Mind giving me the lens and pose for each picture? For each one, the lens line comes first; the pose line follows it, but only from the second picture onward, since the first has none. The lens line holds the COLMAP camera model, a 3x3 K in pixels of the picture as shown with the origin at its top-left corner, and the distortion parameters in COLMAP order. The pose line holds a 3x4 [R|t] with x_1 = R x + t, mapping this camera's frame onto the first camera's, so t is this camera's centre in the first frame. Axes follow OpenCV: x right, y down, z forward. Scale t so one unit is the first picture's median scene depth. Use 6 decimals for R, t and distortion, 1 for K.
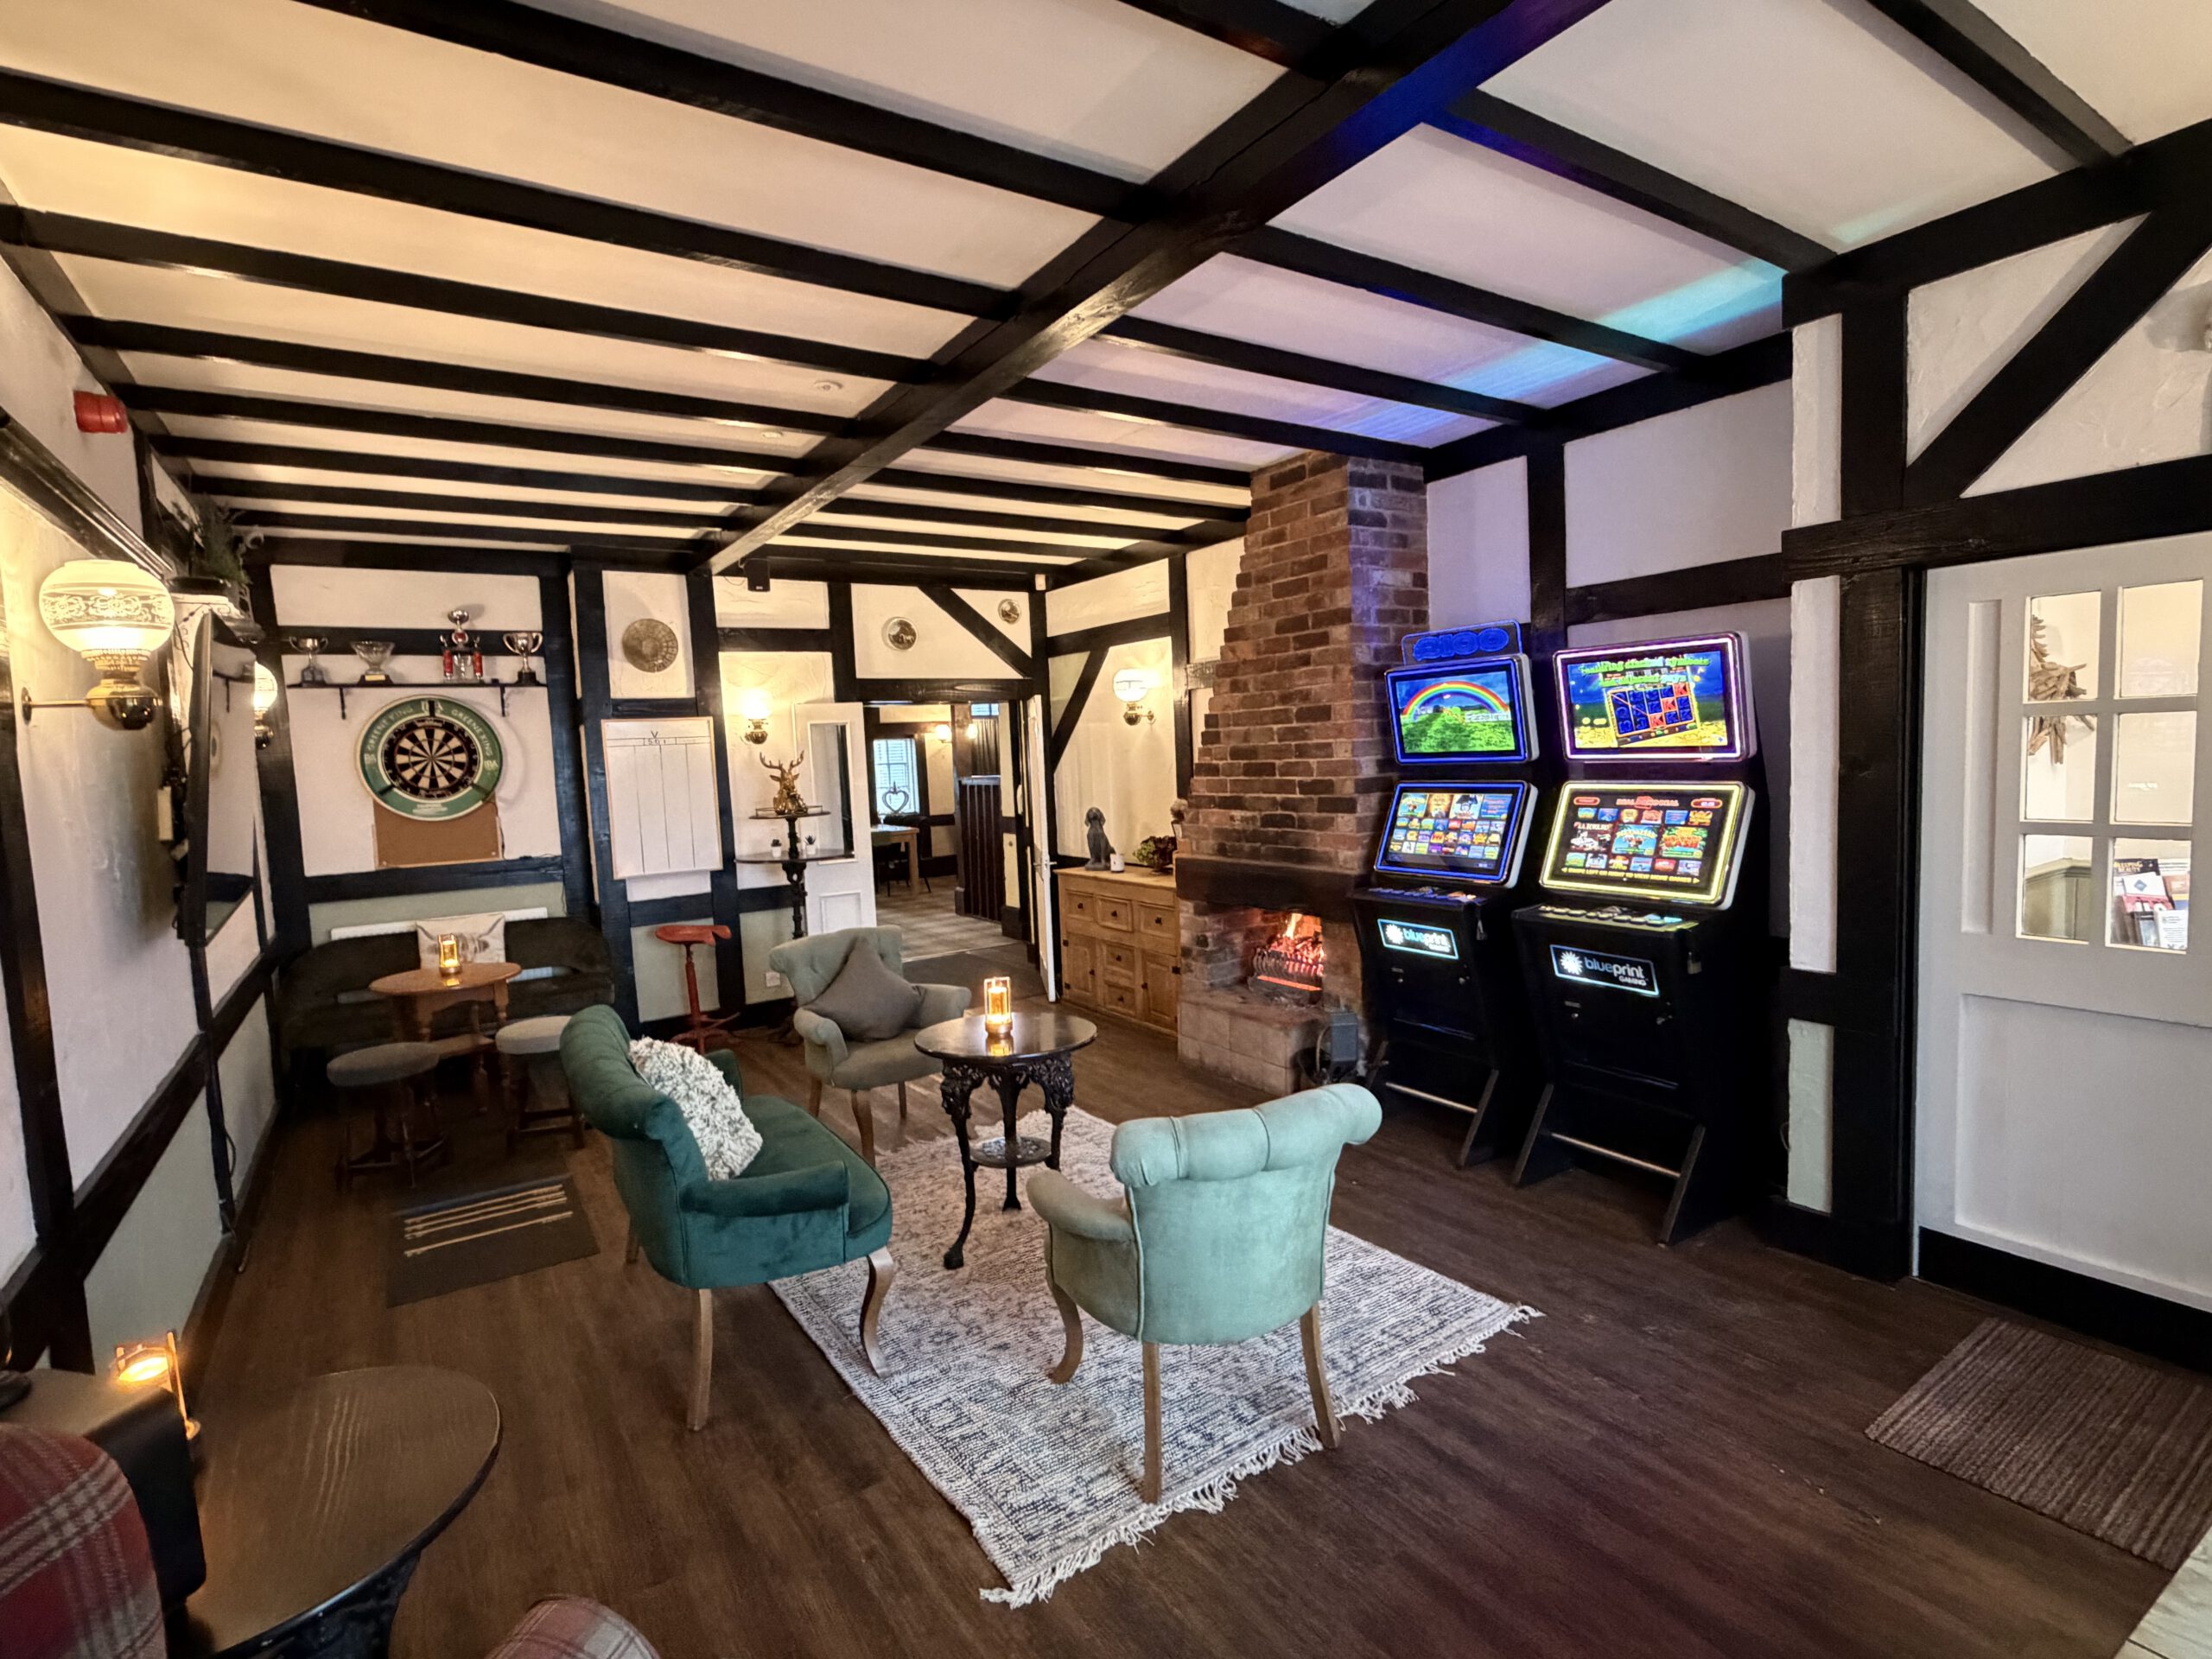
lens RADIAL K [[1067.0, 0, 1100.1], [0, 1067.0, 828.3], [0, 0, 1]] dist [0.002444, 0.000203]
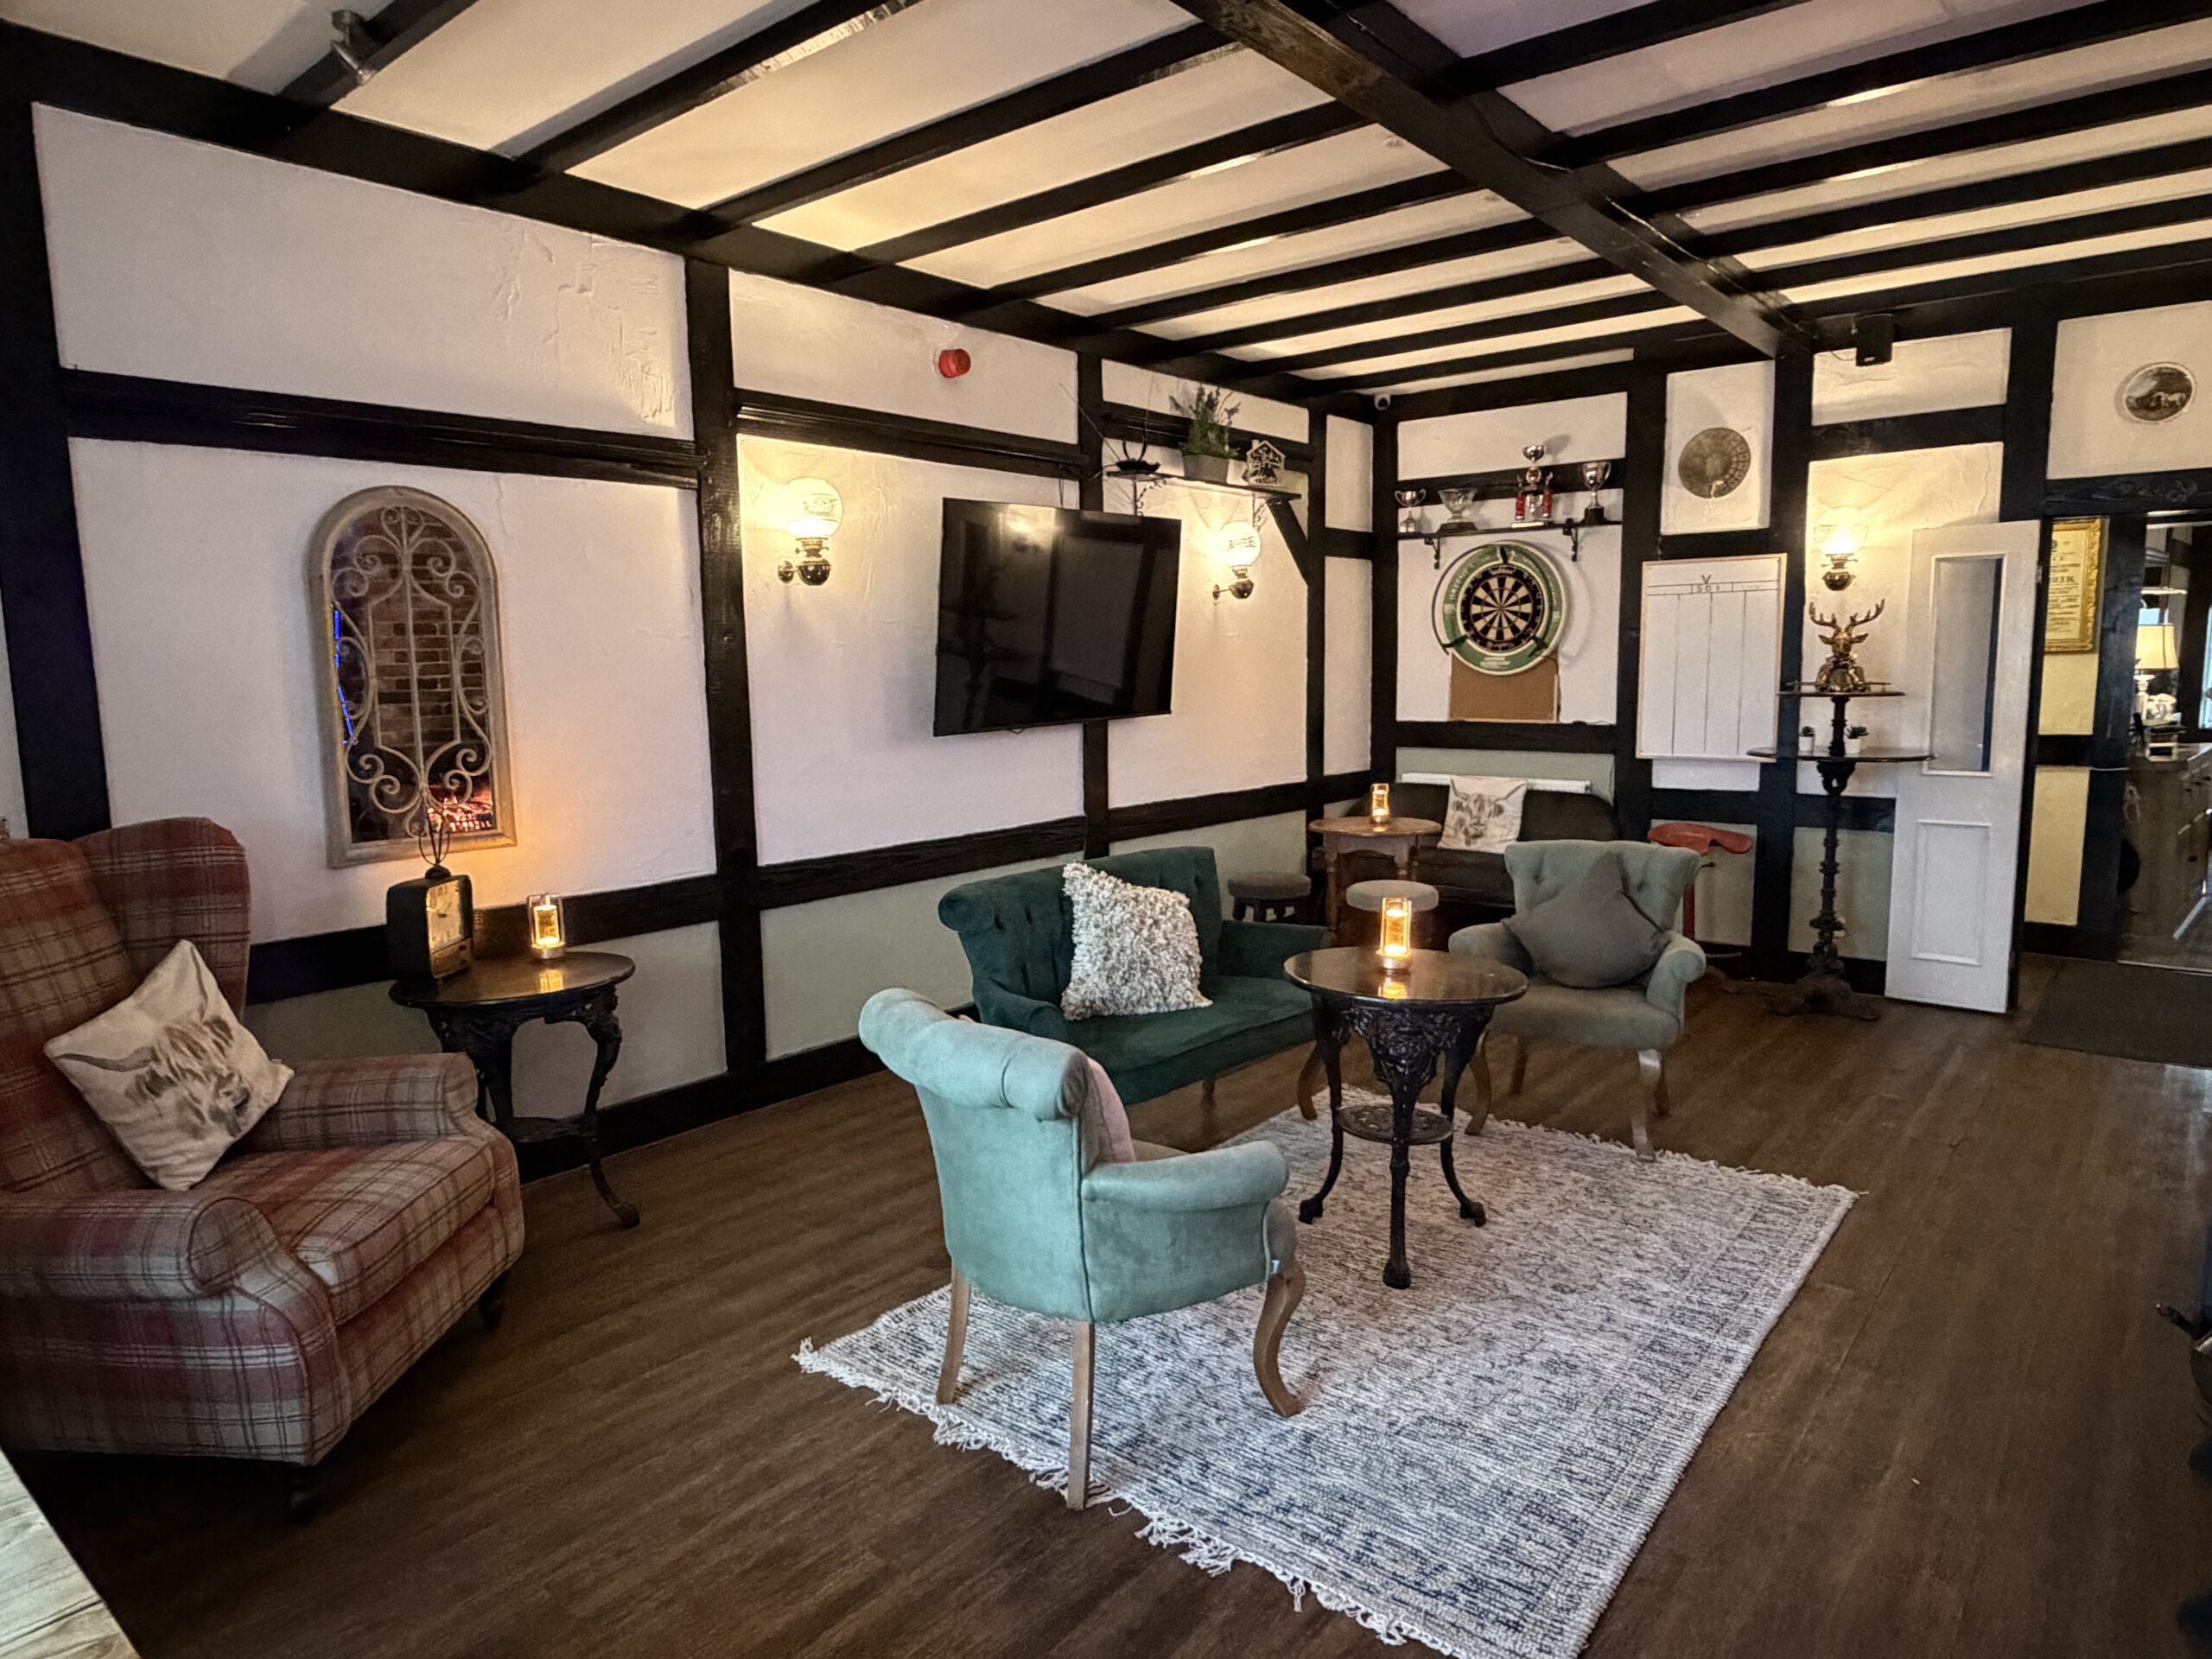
lens RADIAL K [[1378.5, 0, 1100.6], [0, 1378.5, 835.7], [0, 0, 1]] dist [-0.008046, -0.000345]
pose [[0.296607, 0.159279, -0.941623, 0.447829], [-0.067378, 0.987027, 0.145735, -0.020448], [0.952620, 0.020219, 0.303491, 0.290731]]
